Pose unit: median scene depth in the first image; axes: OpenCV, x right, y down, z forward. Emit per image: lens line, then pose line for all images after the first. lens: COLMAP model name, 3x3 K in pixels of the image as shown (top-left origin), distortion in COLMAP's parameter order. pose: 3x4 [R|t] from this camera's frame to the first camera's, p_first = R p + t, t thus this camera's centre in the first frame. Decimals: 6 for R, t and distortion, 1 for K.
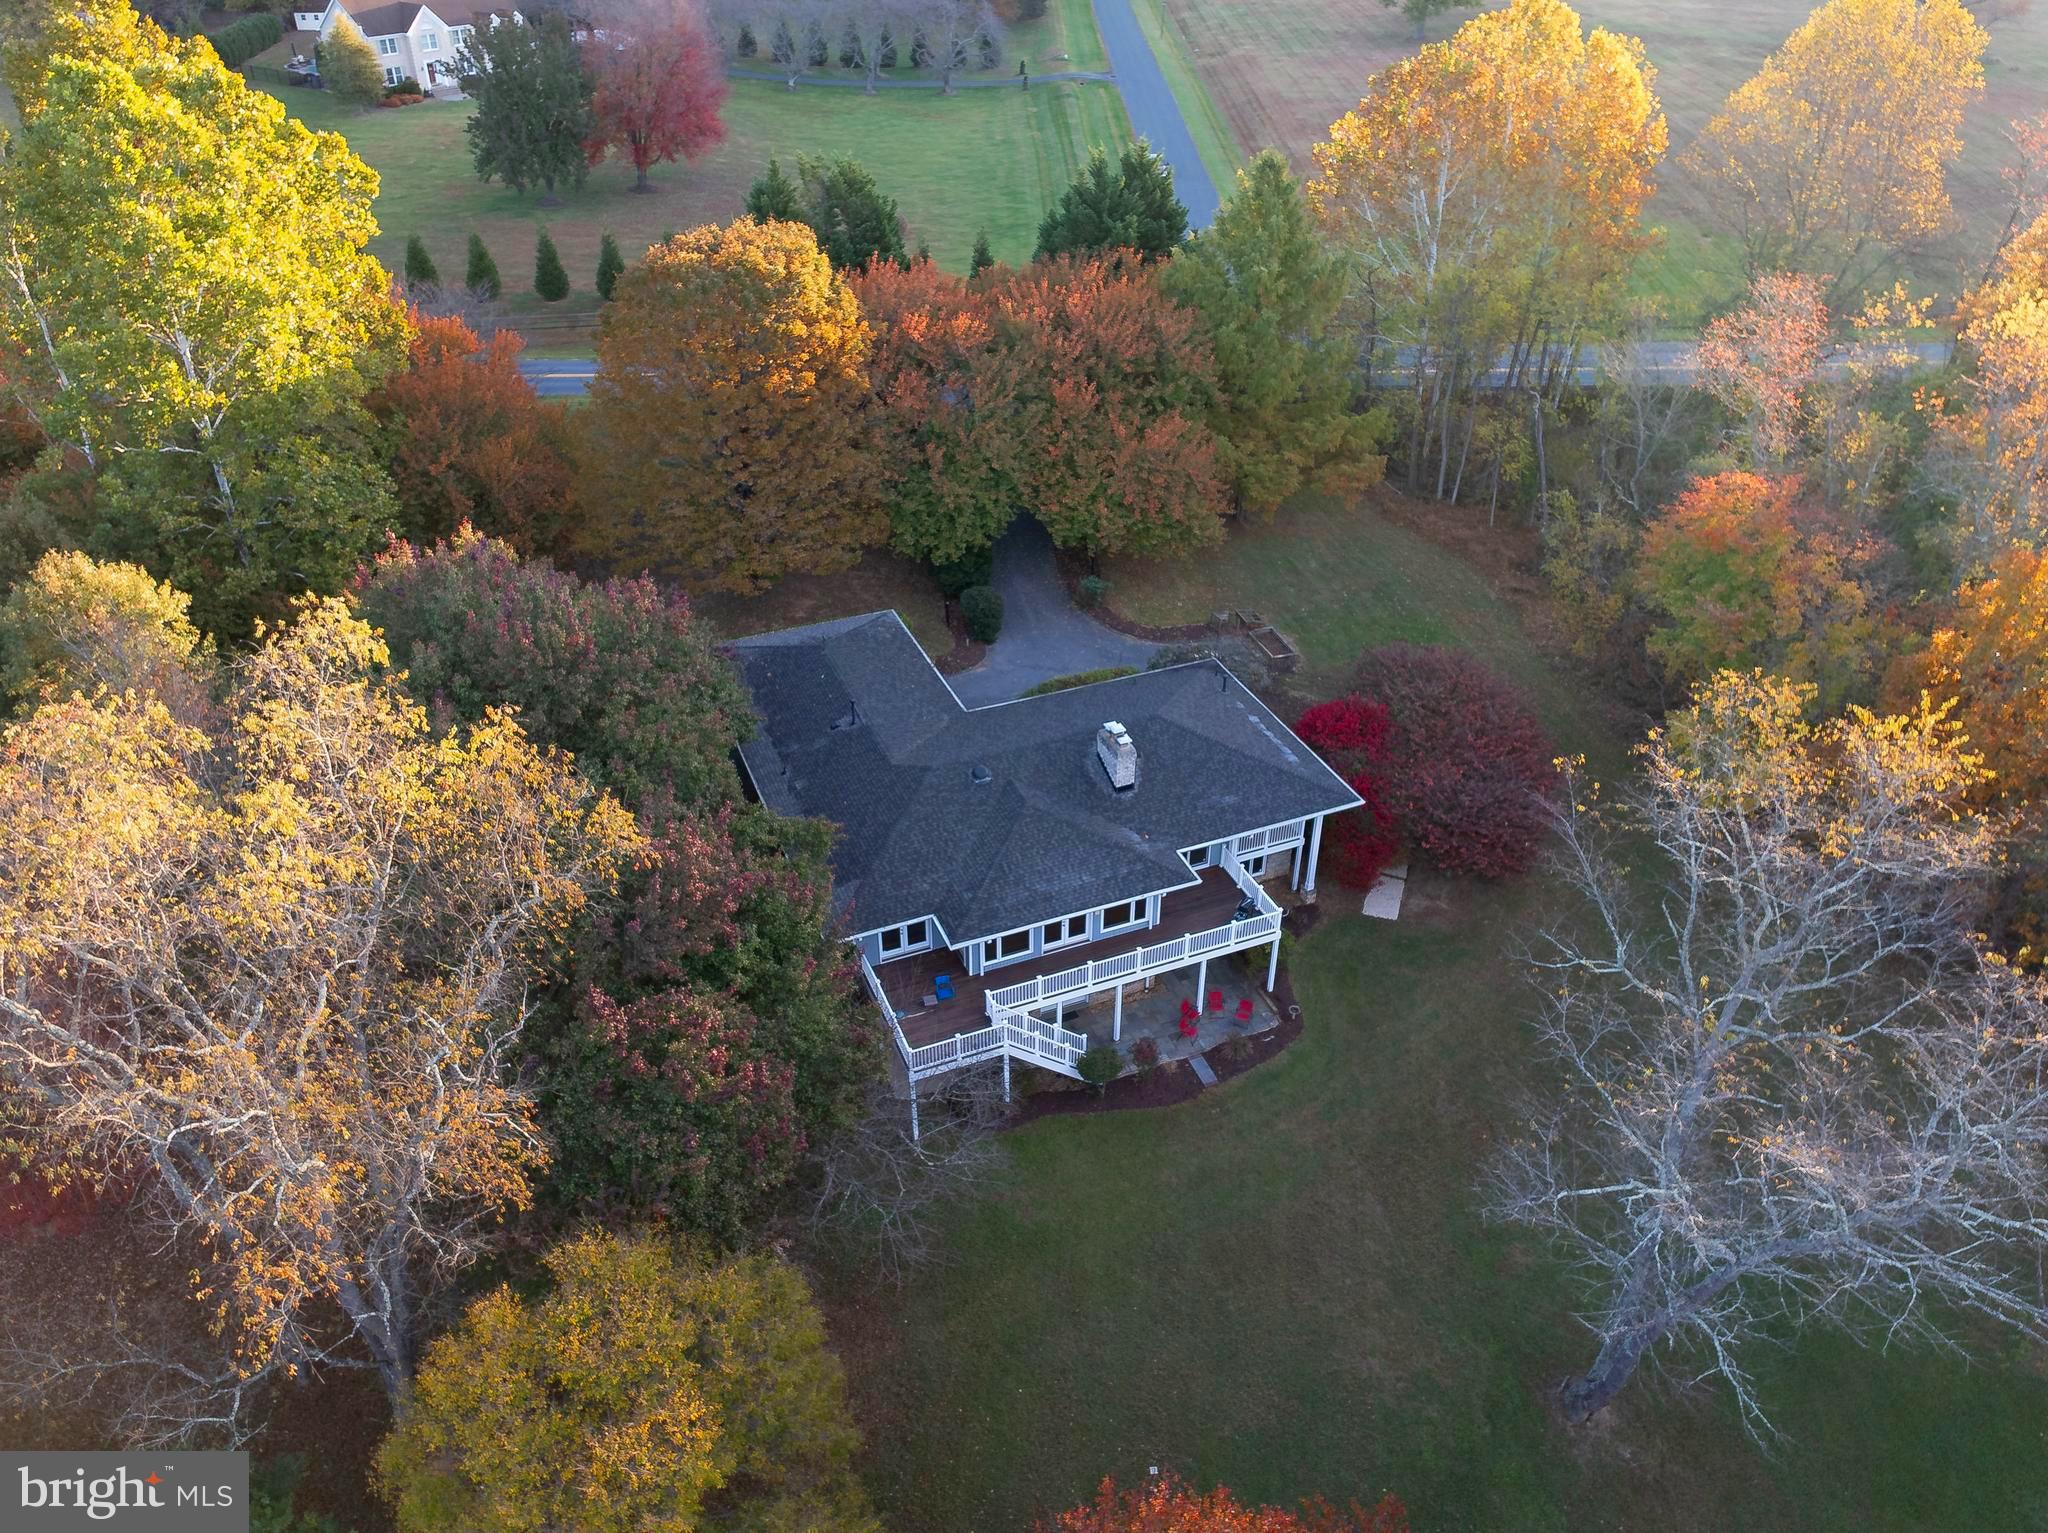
lens RADIAL K [[1444.0, 0, 1031.2], [0, 1444.0, 764.1], [0, 0, 1]] dist [-0.053014, 0.006942]
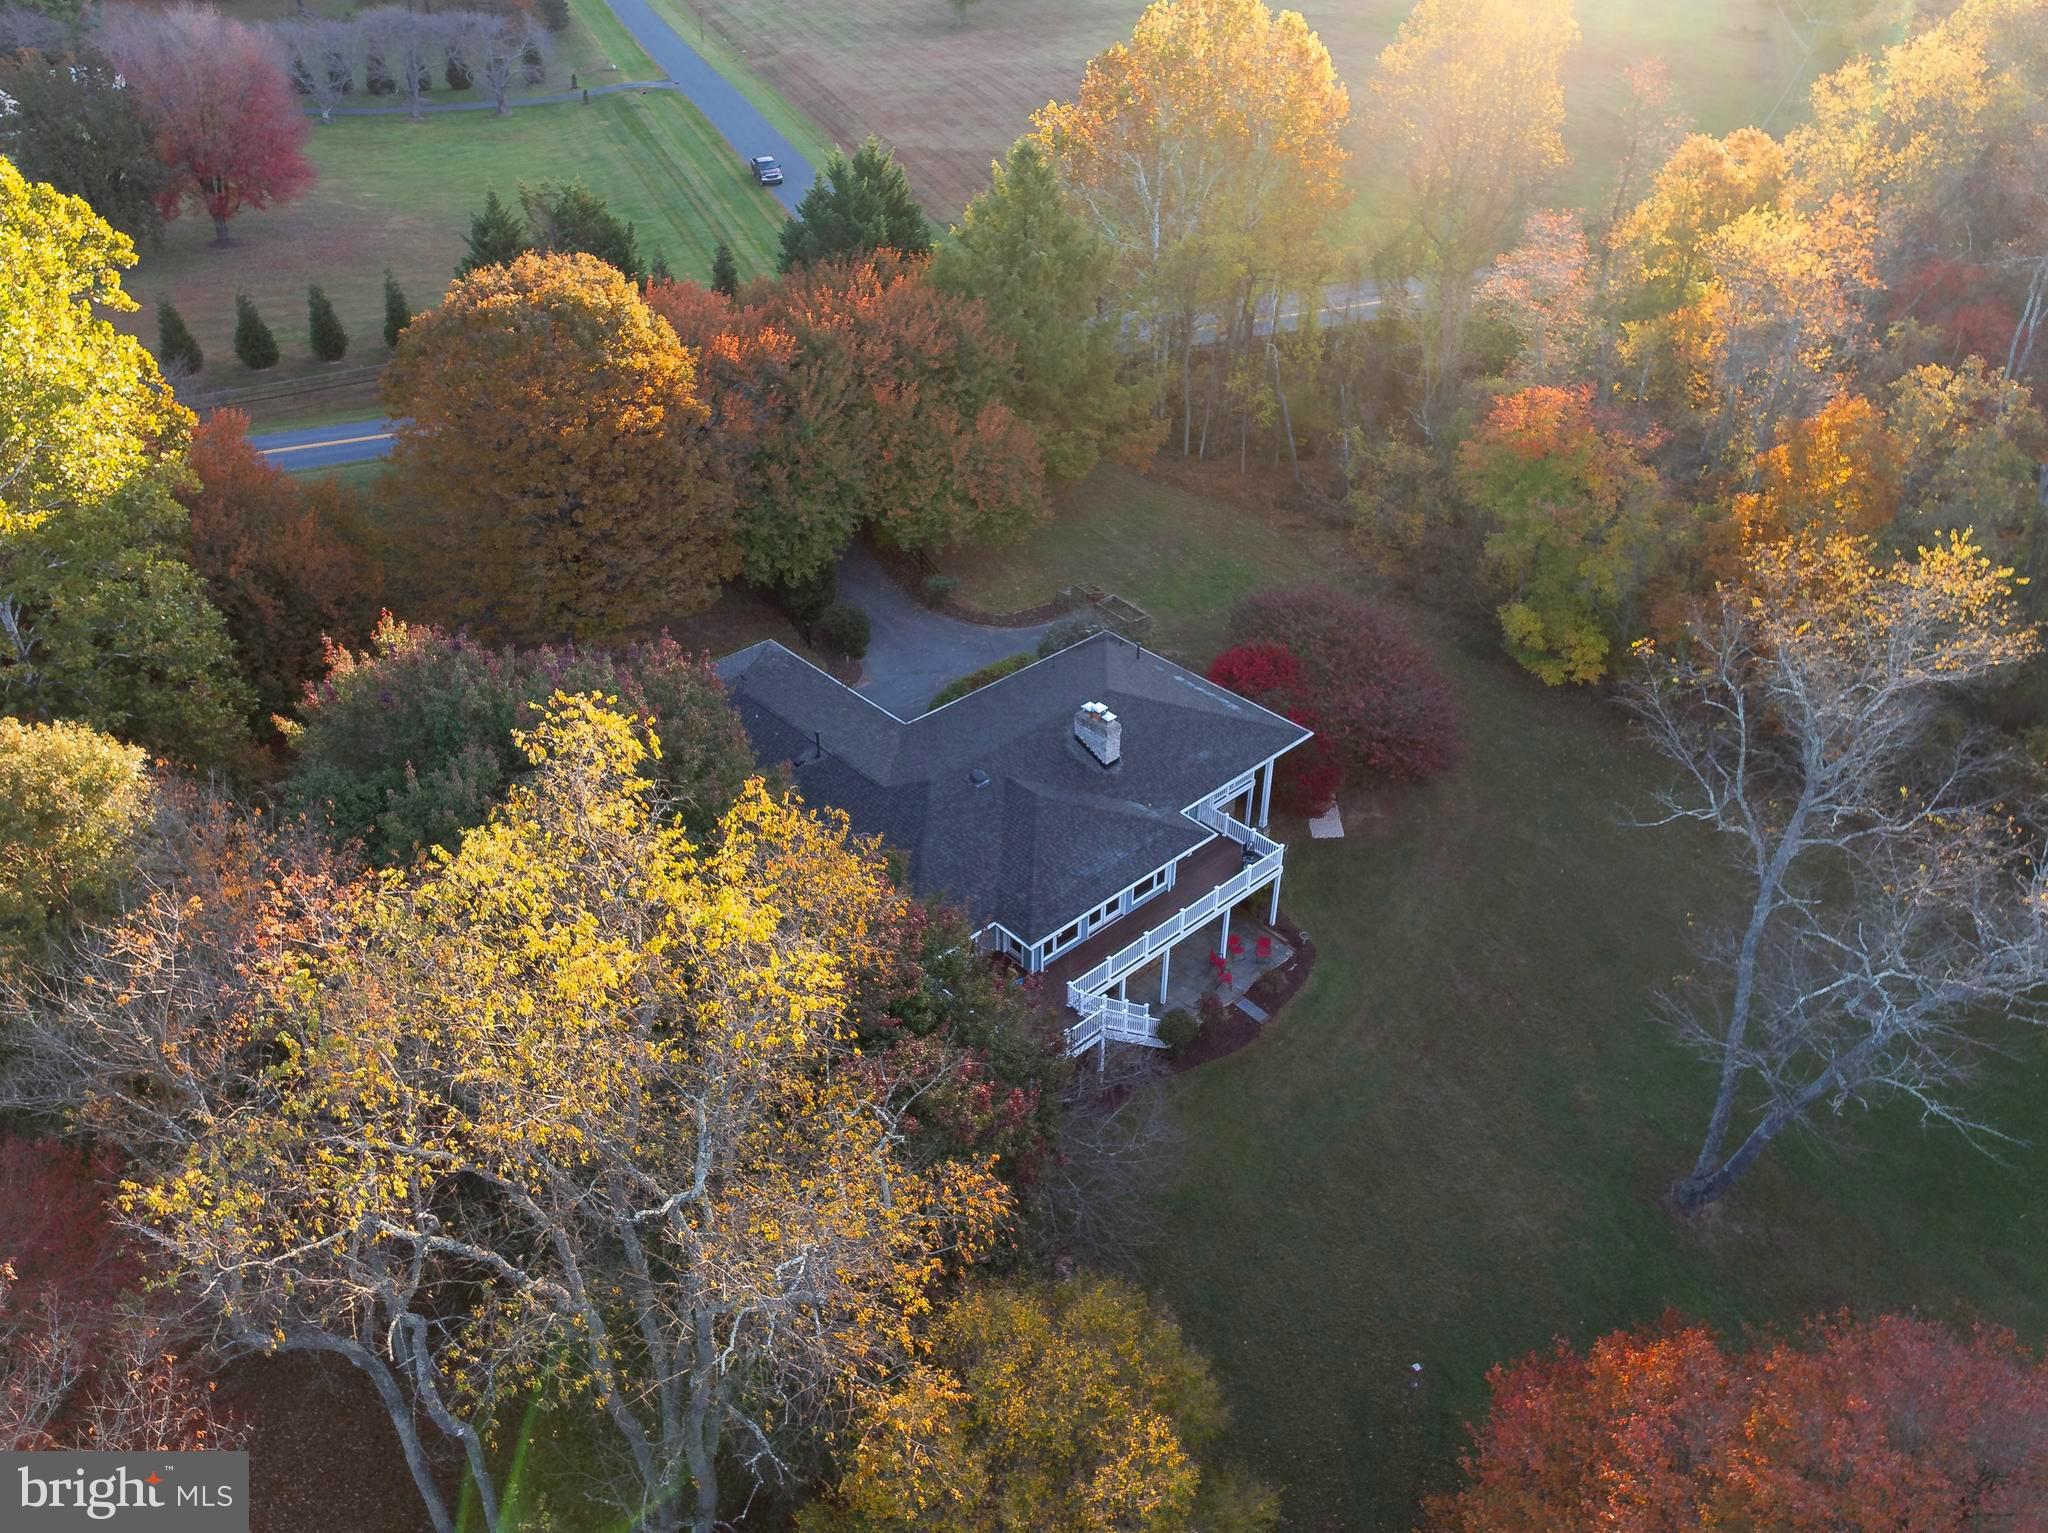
lens RADIAL K [[1444.0, 0, 1031.2], [0, 1444.0, 764.1], [0, 0, 1]] dist [-0.053014, 0.006942]
pose [[0.937275, -0.195708, 0.288467, -0.226347], [0.195132, 0.980285, 0.031051, -0.020748], [-0.288857, 0.027185, 0.956986, 0.026923]]
